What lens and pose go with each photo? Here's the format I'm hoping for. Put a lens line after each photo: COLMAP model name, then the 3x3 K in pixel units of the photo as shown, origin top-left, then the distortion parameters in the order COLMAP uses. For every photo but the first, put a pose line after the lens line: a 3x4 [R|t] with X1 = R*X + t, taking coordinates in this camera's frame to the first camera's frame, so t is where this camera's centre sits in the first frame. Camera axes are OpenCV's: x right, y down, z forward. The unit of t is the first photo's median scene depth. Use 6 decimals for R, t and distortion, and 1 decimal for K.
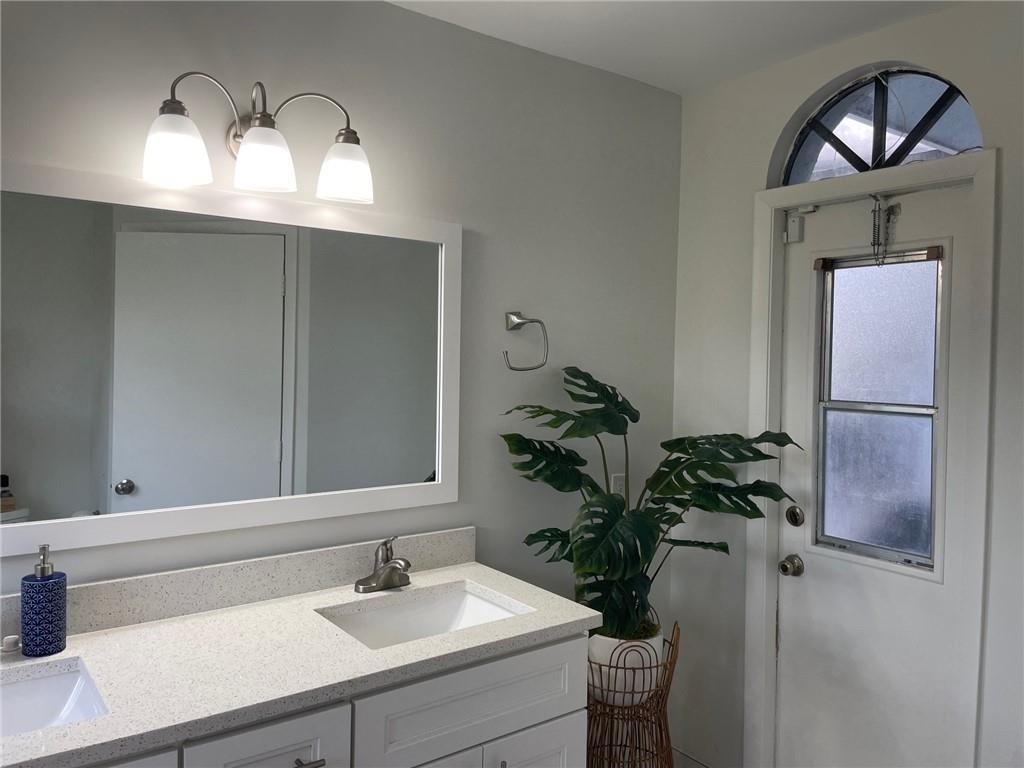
lens RADIAL K [[769.2, 0, 513.3], [0, 769.2, 397.8], [0, 0, 1]] dist [0.113974, -0.143073]
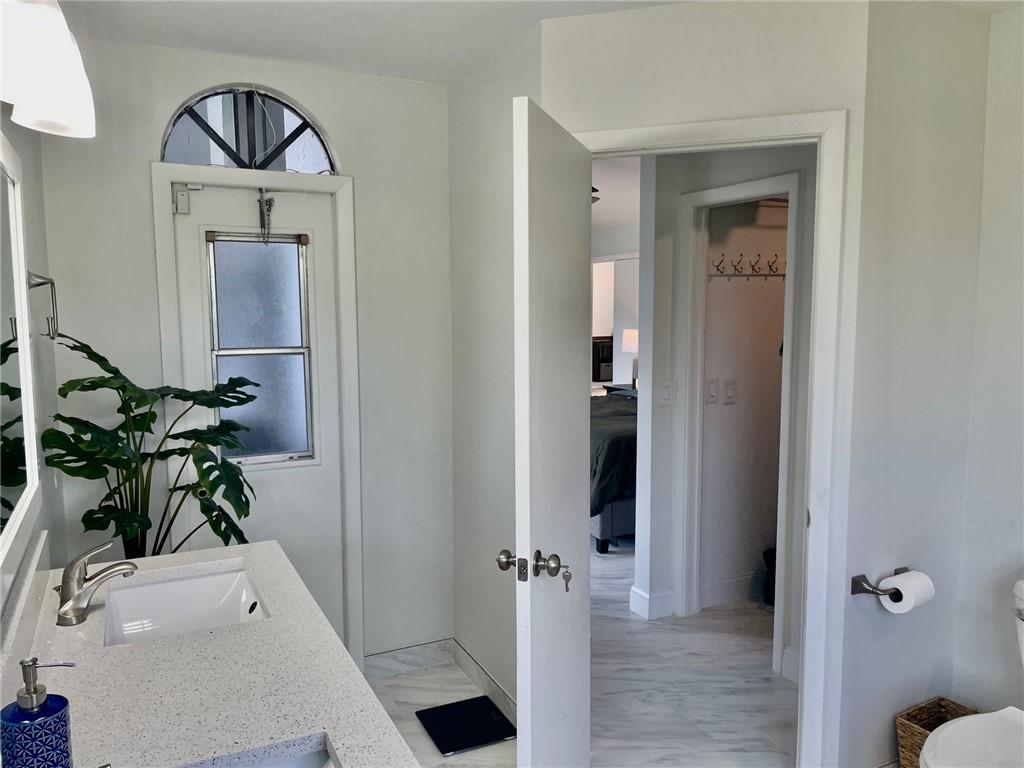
lens RADIAL K [[769.2, 0, 513.3], [0, 769.2, 397.8], [0, 0, 1]] dist [0.113974, -0.143073]
pose [[0.208758, -0.136768, 0.968357, -0.760407], [0.058359, 0.990150, 0.127265, -0.053559], [-0.976225, 0.029945, 0.214683, 0.316441]]
